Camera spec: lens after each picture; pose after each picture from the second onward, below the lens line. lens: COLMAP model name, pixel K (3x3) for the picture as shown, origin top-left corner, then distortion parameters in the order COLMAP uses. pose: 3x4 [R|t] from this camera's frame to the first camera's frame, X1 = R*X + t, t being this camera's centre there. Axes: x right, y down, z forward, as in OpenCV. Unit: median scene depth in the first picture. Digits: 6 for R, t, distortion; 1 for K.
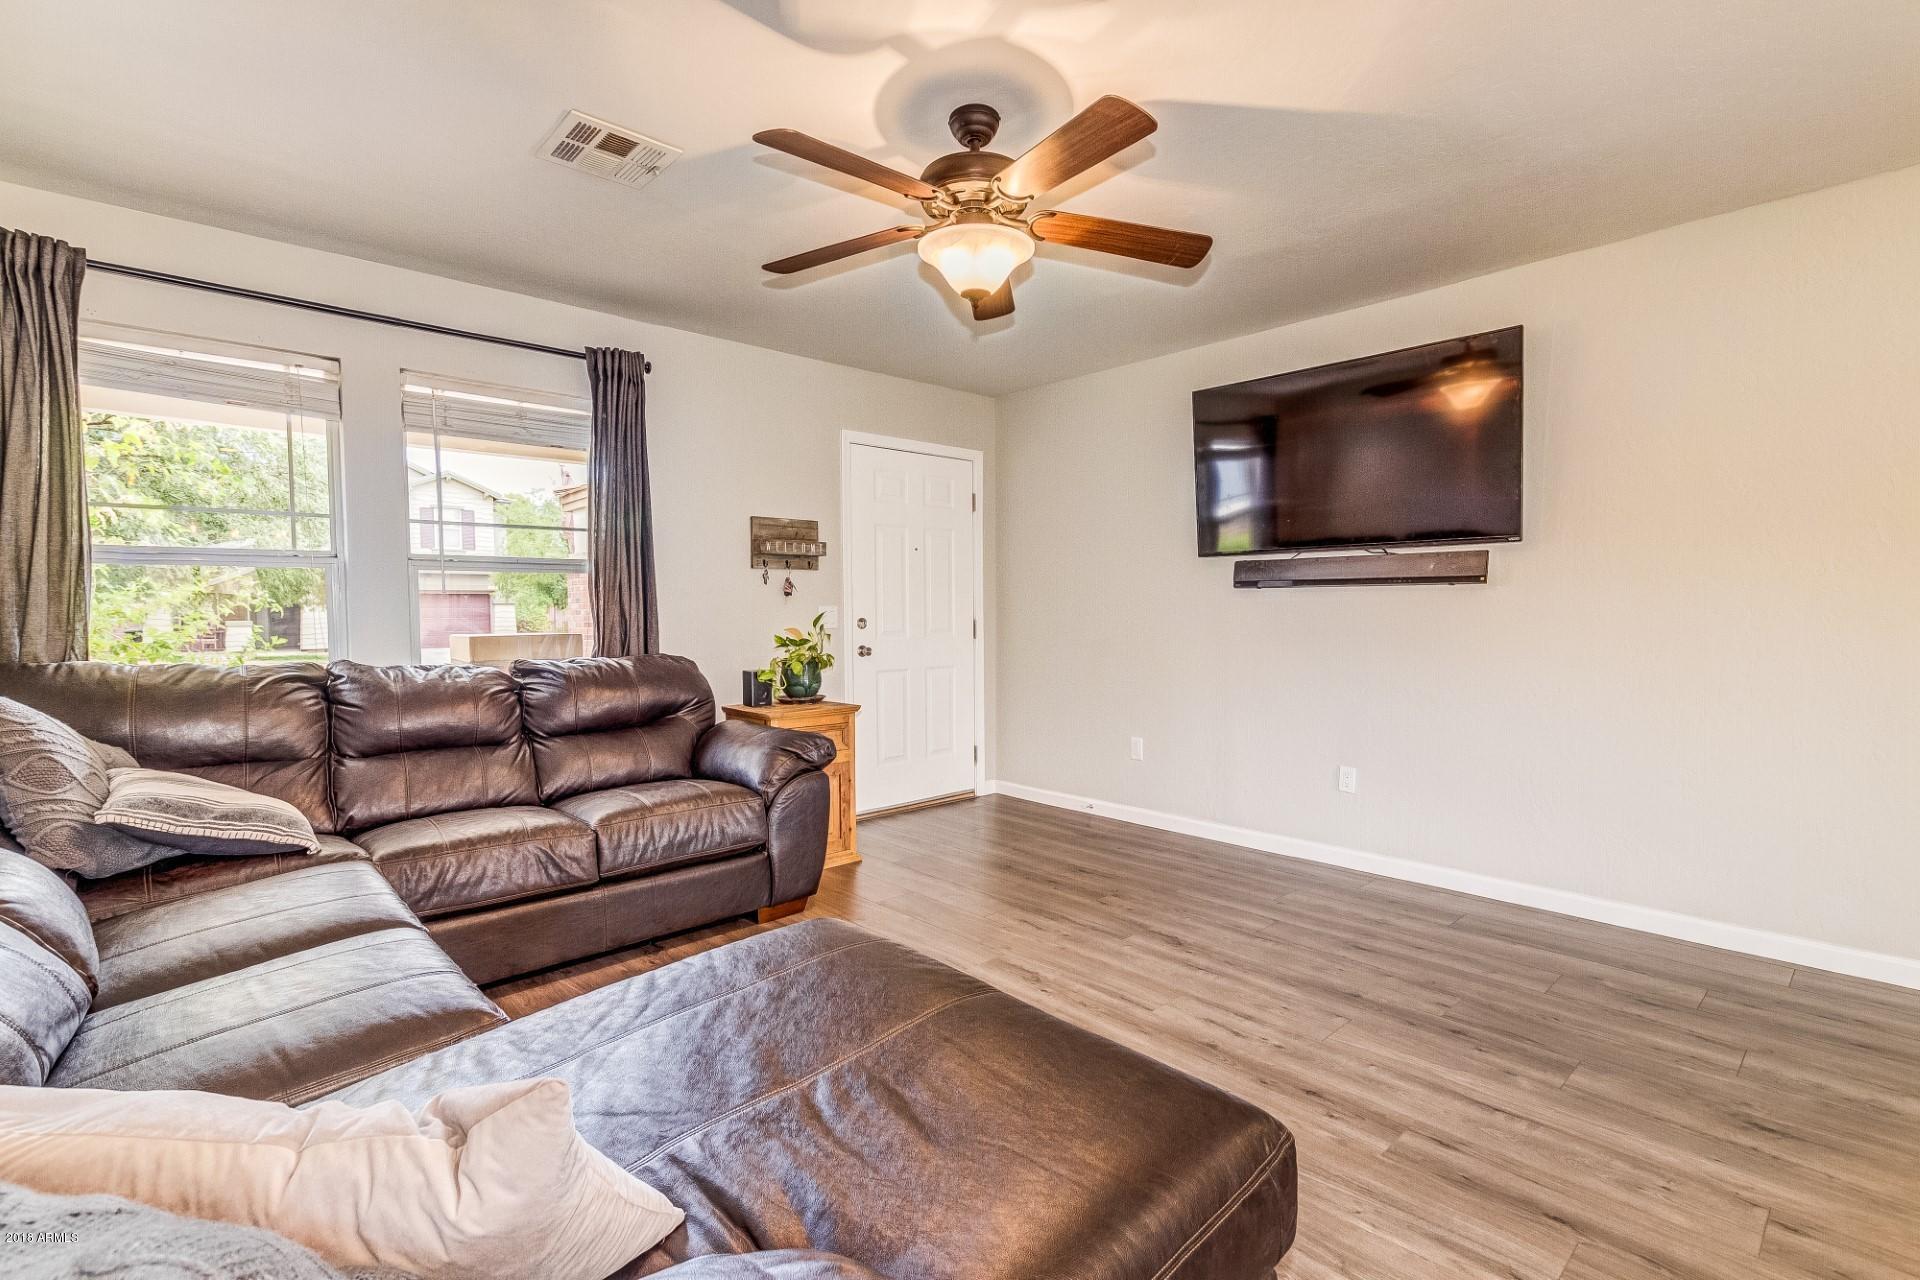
lens RADIAL K [[886.7, 0, 989.4], [0, 886.7, 641.5], [0, 0, 1]] dist [0.003596, -0.003248]
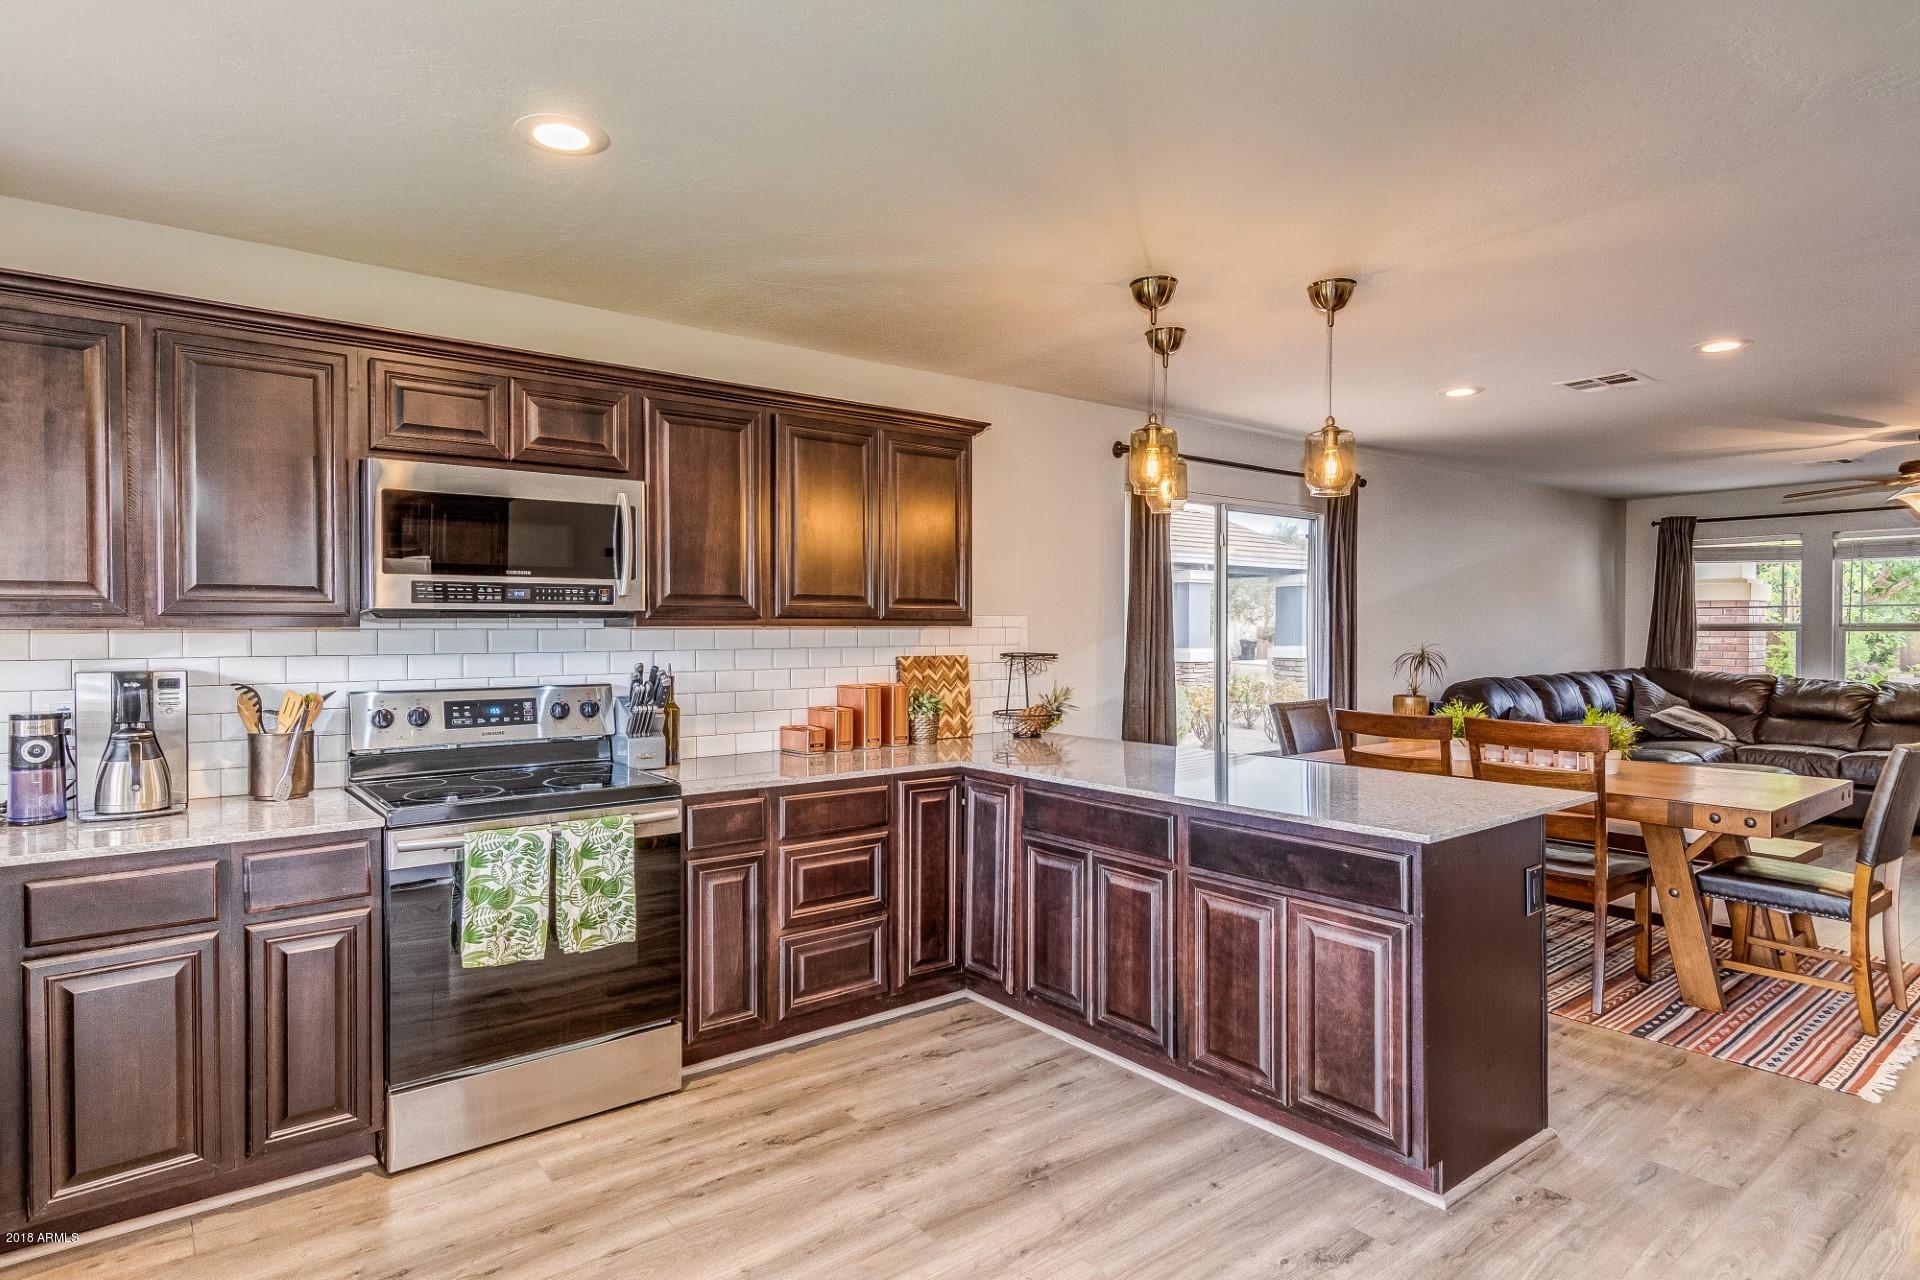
lens RADIAL K [[1025.7, 0, 946.3], [0, 1025.7, 636.0], [0, 0, 1]] dist [0.007765, -0.003569]
pose [[-0.119442, 0.012458, -0.992763, 1.705061], [-0.043970, 0.998874, 0.017825, -0.024043], [0.991867, 0.045781, -0.118760, -0.630228]]
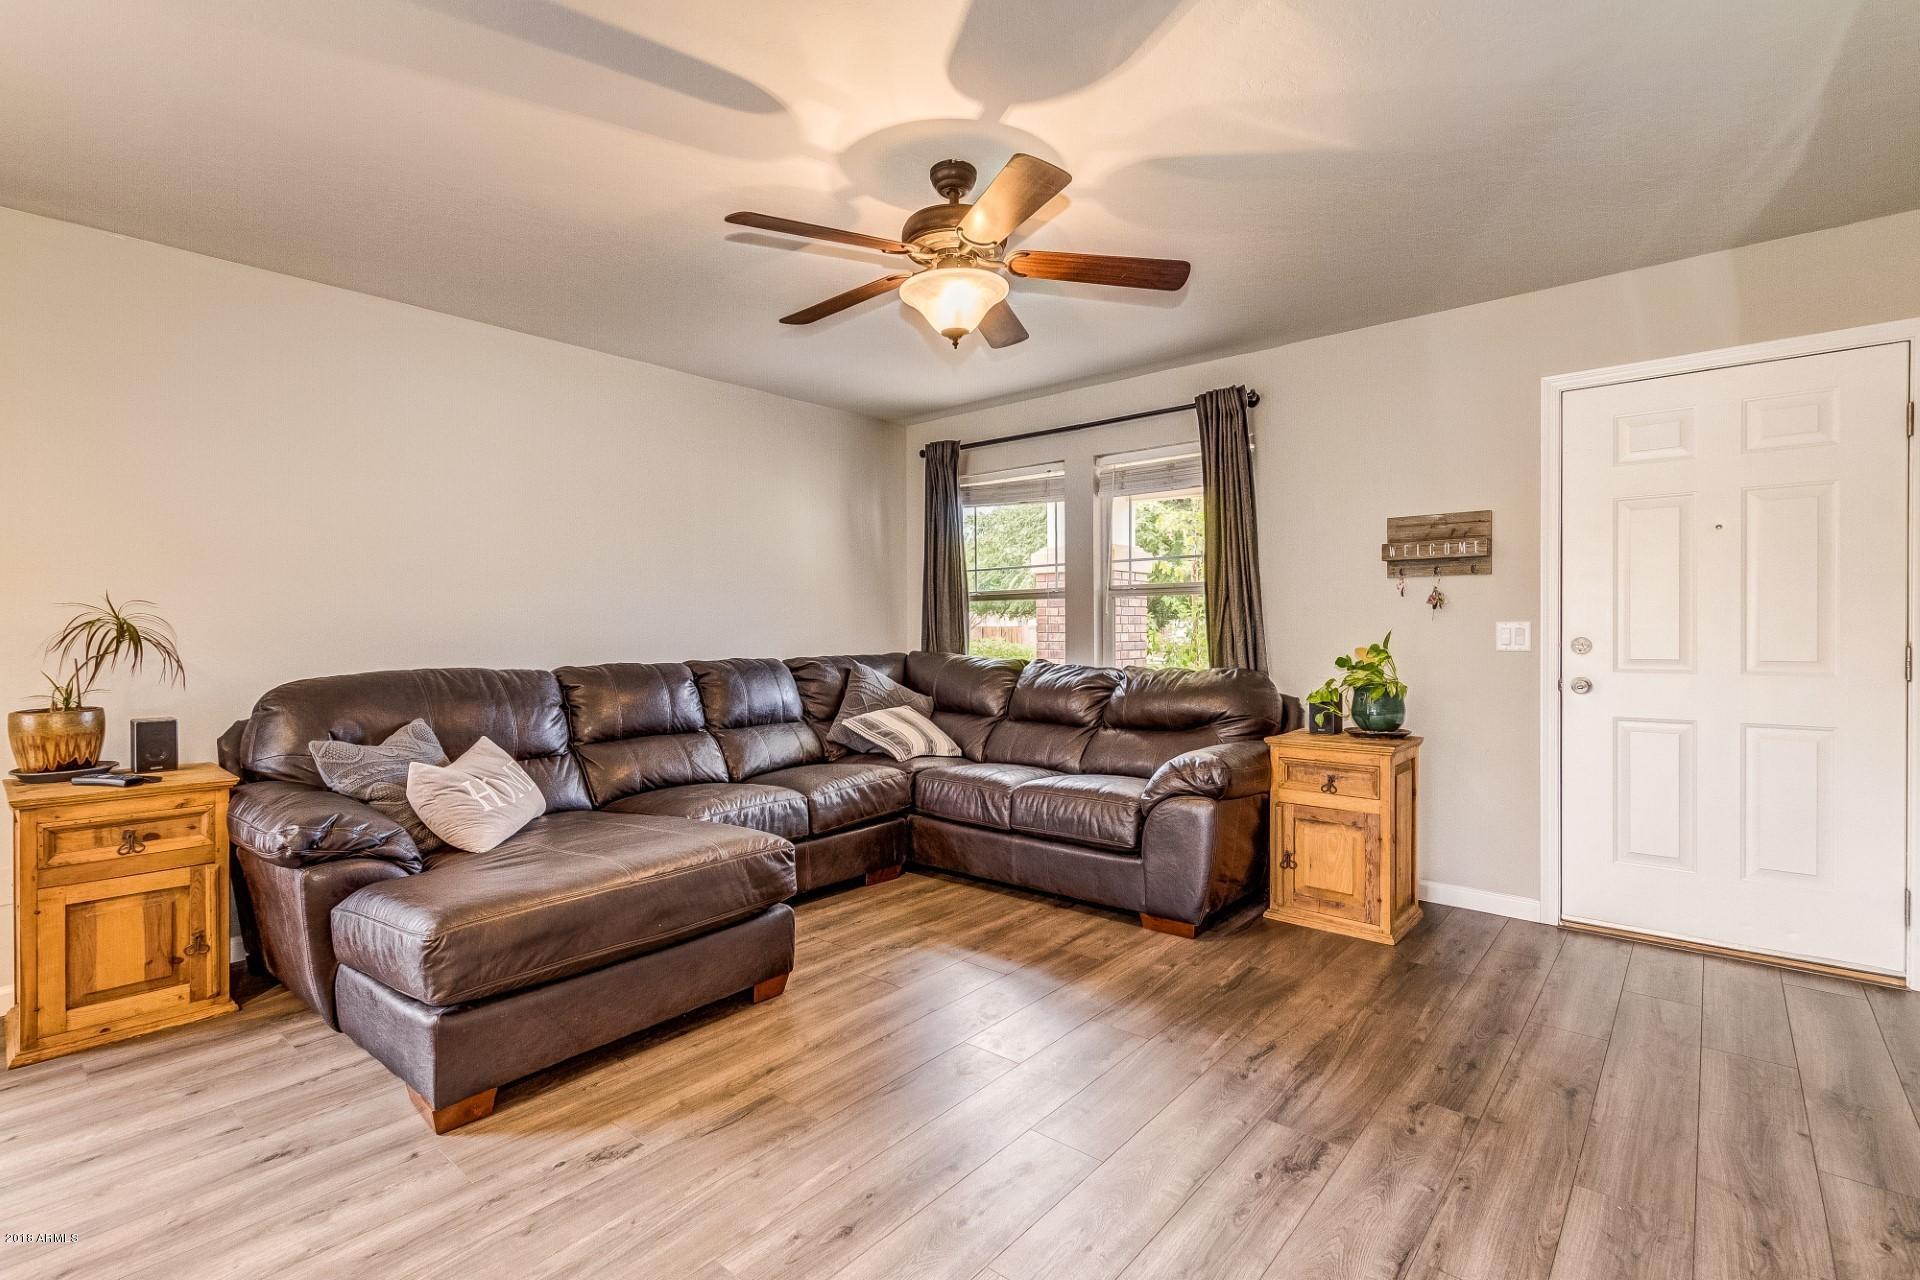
lens RADIAL K [[886.7, 0, 916.9], [0, 886.7, 647.4], [0, 0, 1]] dist [0.003596, -0.003248]
pose [[0.070862, 0.023643, -0.997206, 0.661371], [-0.036122, 0.999124, 0.021121, -0.020102], [0.996832, 0.034525, 0.071654, 0.567122]]
